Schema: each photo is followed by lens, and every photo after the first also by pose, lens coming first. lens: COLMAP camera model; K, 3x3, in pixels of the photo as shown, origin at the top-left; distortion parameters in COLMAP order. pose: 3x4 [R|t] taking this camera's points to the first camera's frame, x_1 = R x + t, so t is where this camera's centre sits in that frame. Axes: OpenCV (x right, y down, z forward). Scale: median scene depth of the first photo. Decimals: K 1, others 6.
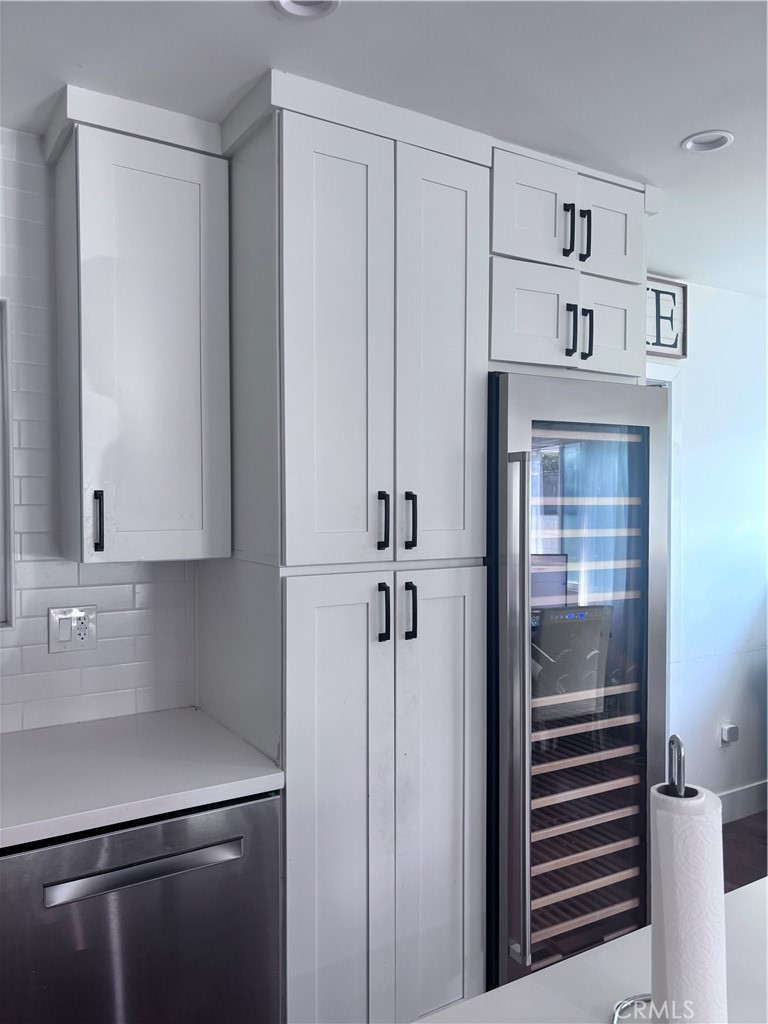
lens RADIAL K [[774.5, 0, 378.6], [0, 774.5, 513.2], [0, 0, 1]] dist [0.052173, -0.055367]
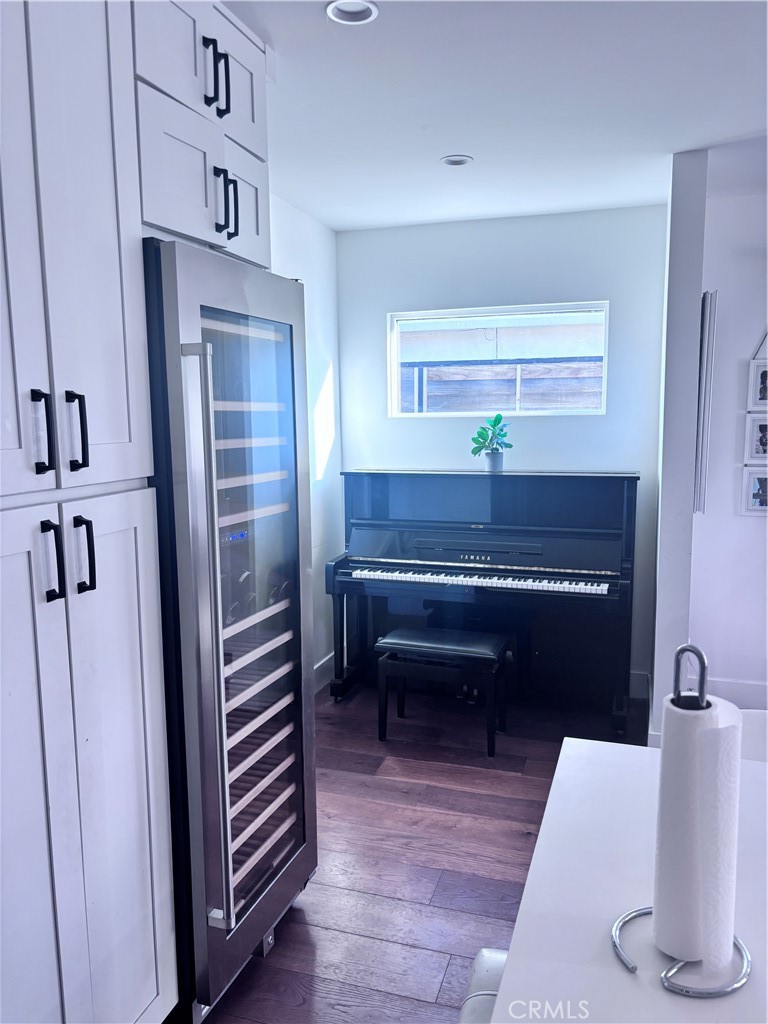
lens RADIAL K [[774.5, 0, 385.7], [0, 774.5, 514.3], [0, 0, 1]] dist [0.052173, -0.055367]
pose [[0.760079, -0.092233, 0.643252, -0.202845], [0.021423, 0.992895, 0.117053, 0.006556], [-0.649478, -0.075189, 0.756654, 0.236354]]
